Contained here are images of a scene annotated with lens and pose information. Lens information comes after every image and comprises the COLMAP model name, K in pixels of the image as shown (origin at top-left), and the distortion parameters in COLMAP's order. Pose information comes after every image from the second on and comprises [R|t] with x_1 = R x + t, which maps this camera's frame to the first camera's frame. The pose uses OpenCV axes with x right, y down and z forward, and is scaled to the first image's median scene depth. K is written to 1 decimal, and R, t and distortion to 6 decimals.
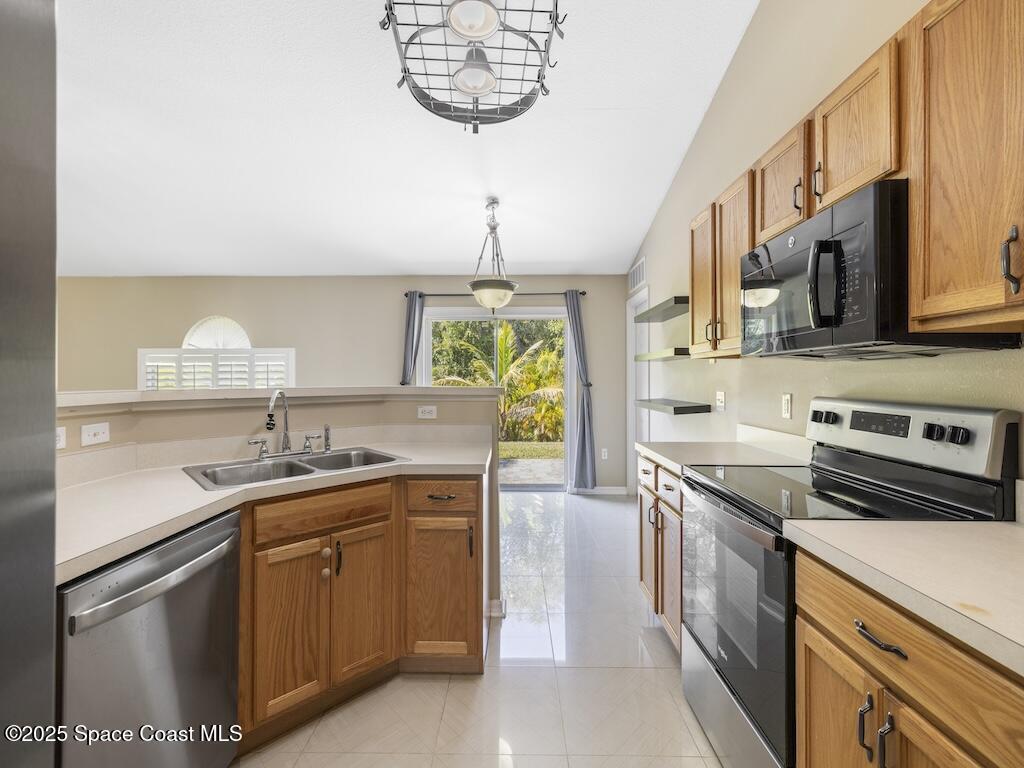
lens RADIAL K [[445.9, 0, 510.4], [0, 445.9, 378.7], [0, 0, 1]] dist [-0.000037, 0.000150]
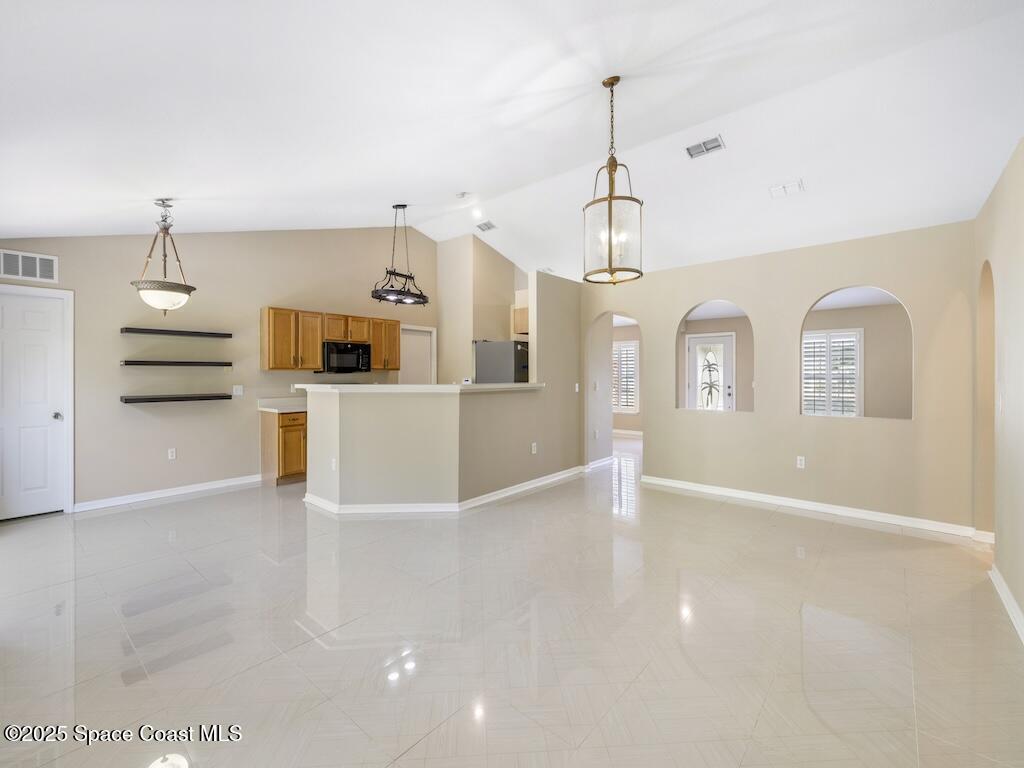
lens RADIAL K [[439.2, 0, 503.9], [0, 439.2, 375.5], [0, 0, 1]] dist [0.003885, 0.000445]
pose [[-0.762230, -0.001028, 0.647306, -2.523156], [0.000531, 0.999997, 0.002214, -0.028231], [-0.647306, 0.002031, -0.762227, 2.554227]]
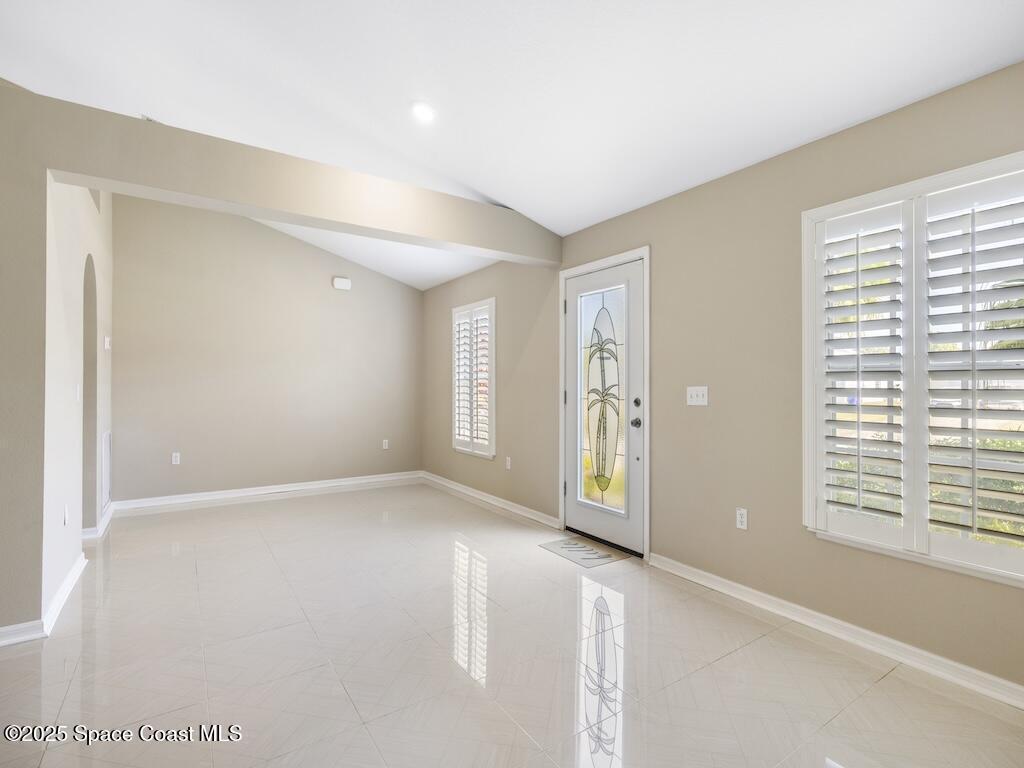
lens RADIAL K [[486.4, 0, 508.2], [0, 486.4, 378.7], [0, 0, 1]] dist [-0.000554, -0.000076]
pose [[-0.570649, 0.008214, 0.821153, -2.570210], [0.001414, 0.999958, -0.009020, 0.031642], [-0.821193, -0.003986, -0.570637, -1.063806]]
